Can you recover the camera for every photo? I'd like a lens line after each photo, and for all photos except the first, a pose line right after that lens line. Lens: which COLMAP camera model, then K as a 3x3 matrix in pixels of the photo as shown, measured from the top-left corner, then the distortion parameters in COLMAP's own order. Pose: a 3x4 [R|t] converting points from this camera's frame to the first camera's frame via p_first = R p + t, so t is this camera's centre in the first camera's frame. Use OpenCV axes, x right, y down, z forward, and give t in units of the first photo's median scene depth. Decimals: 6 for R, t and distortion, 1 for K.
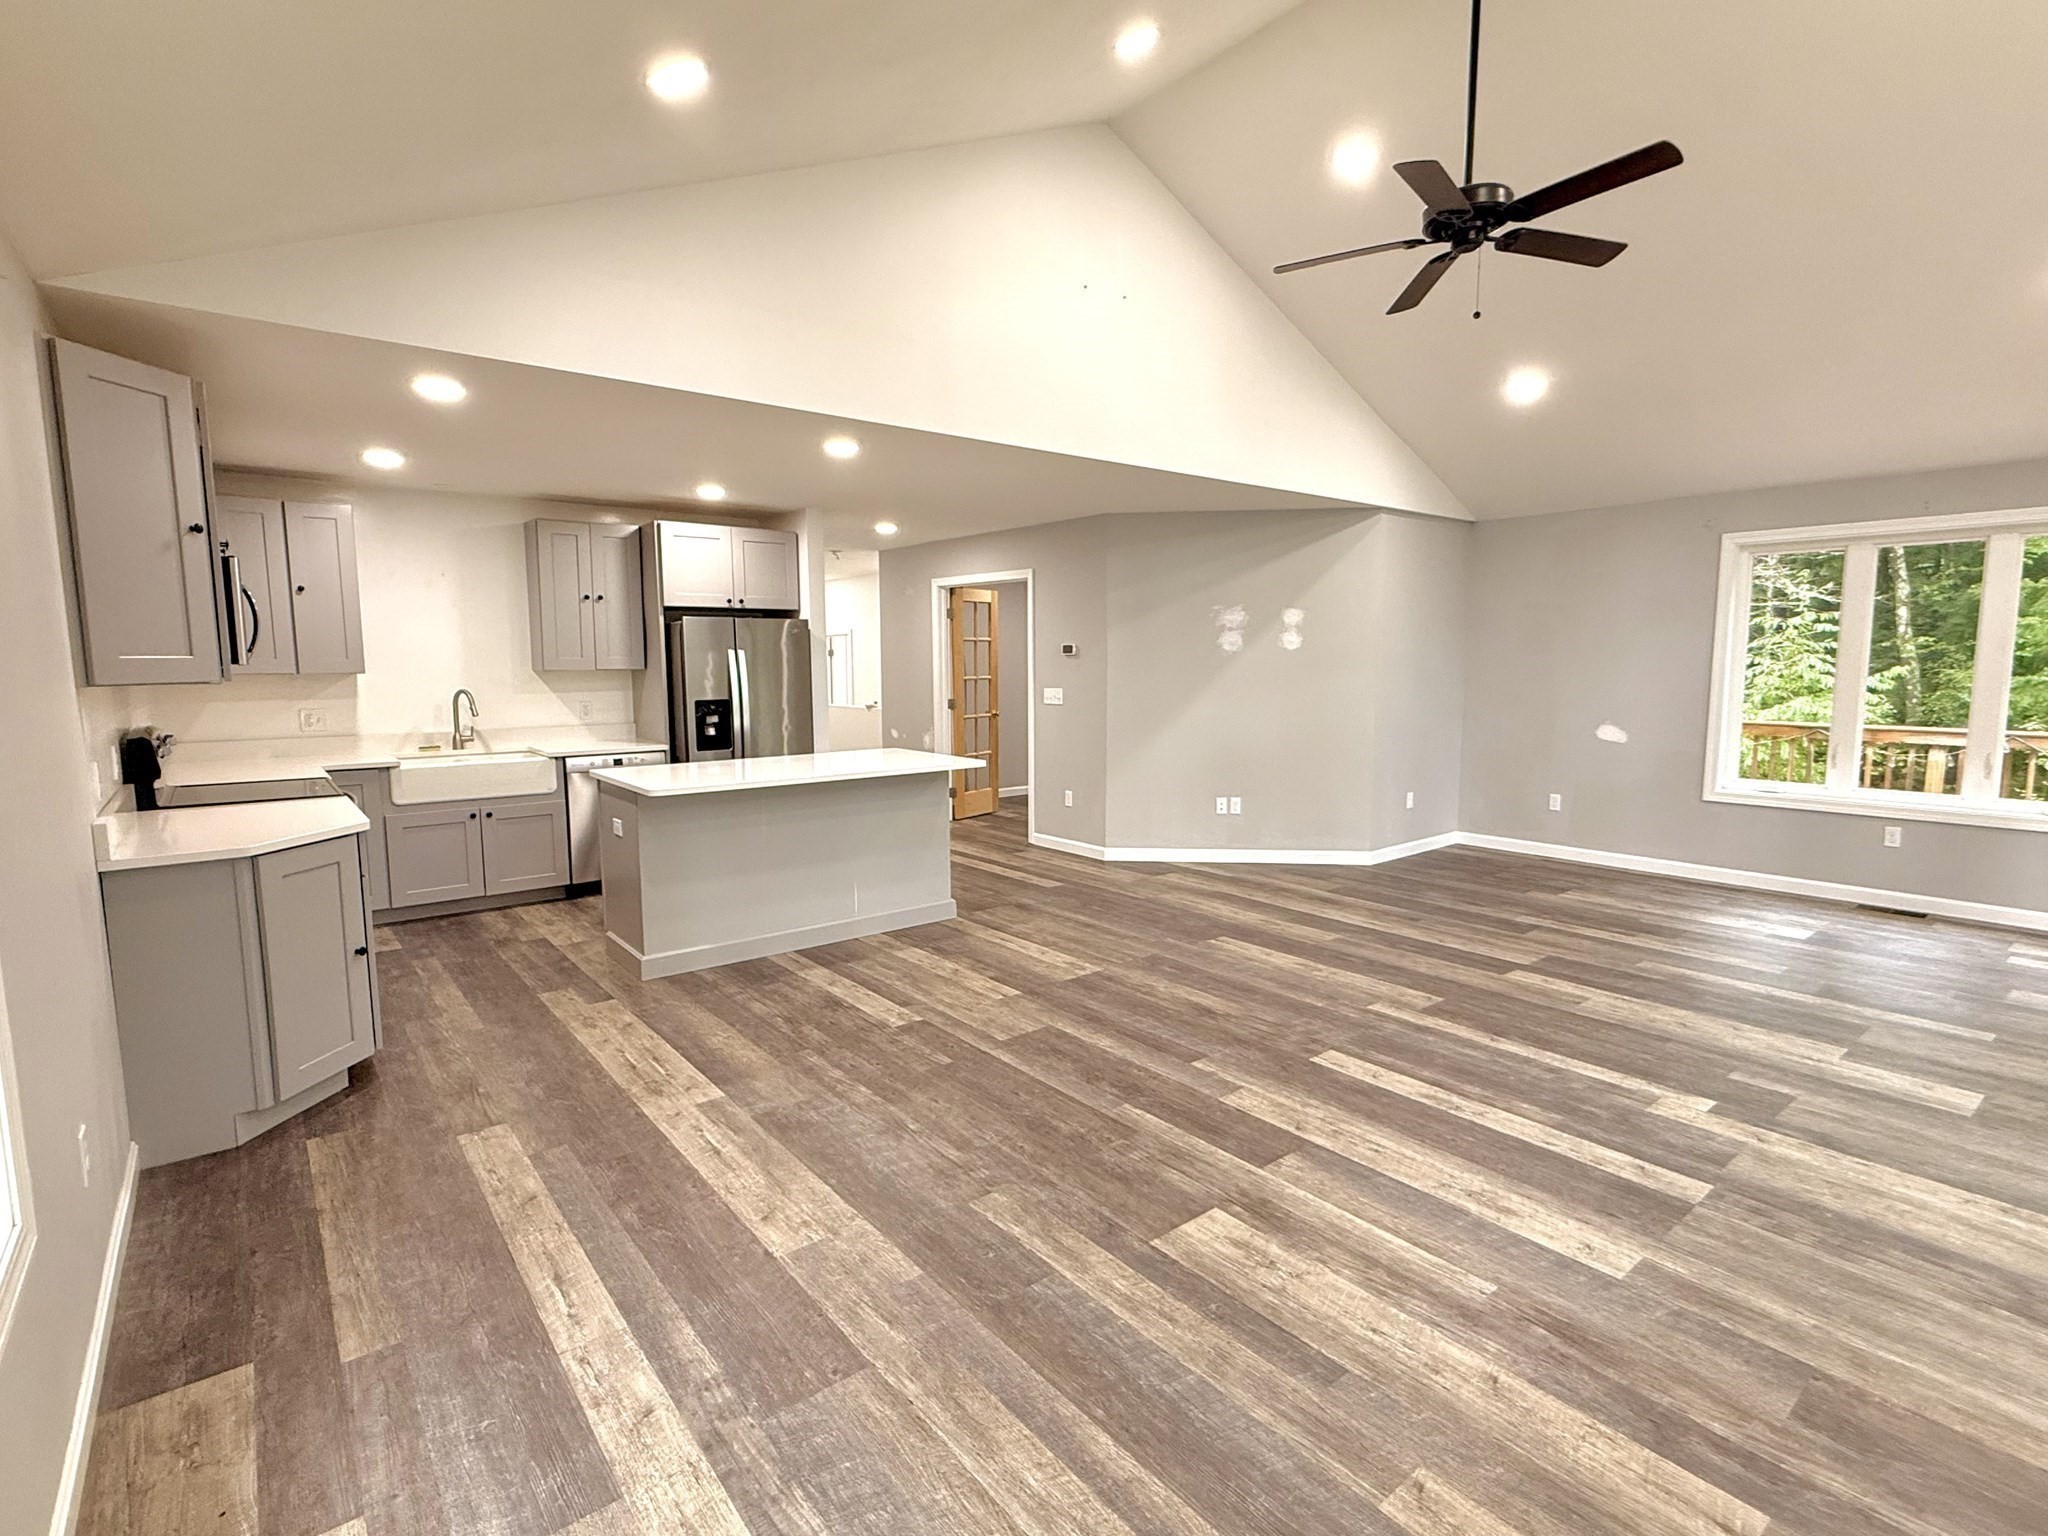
lens RADIAL K [[985.8, 0, 1023.8], [0, 985.8, 766.0], [0, 0, 1]] dist [-0.001926, 0.000505]
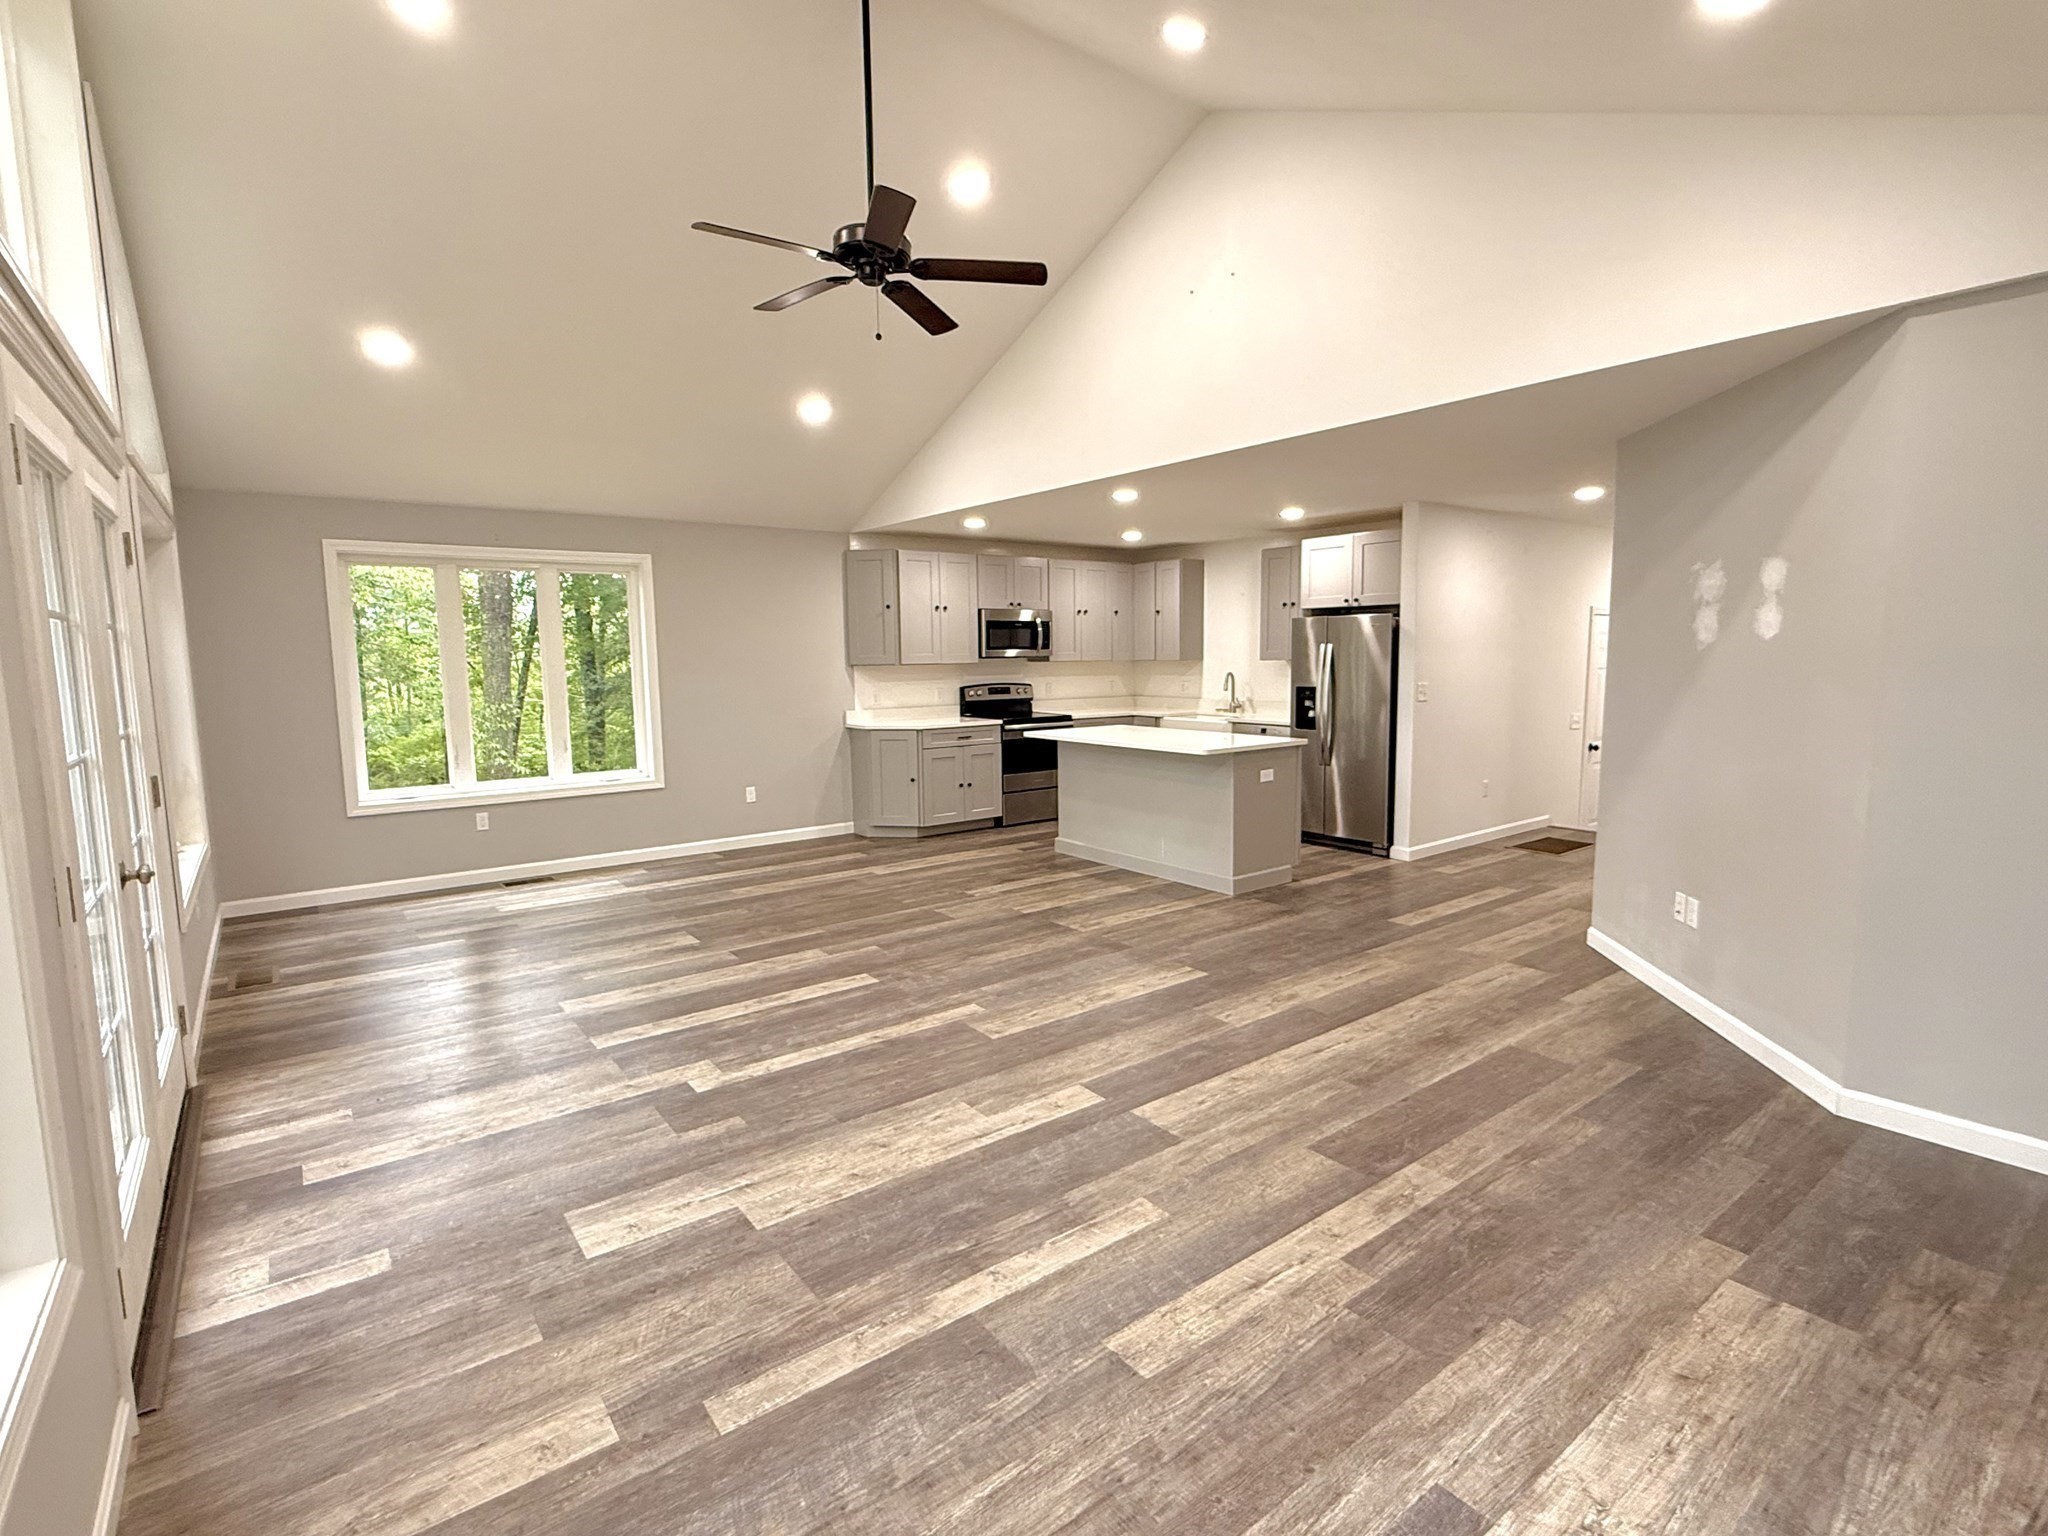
lens RADIAL K [[985.8, 0, 1023.7], [0, 985.8, 766.2], [0, 0, 1]] dist [-0.001926, 0.000505]
pose [[-0.026025, 0.121823, -0.992211, 1.360340], [-0.097347, 0.987521, 0.123801, -0.133293], [0.994910, 0.099811, -0.013841, 1.063706]]
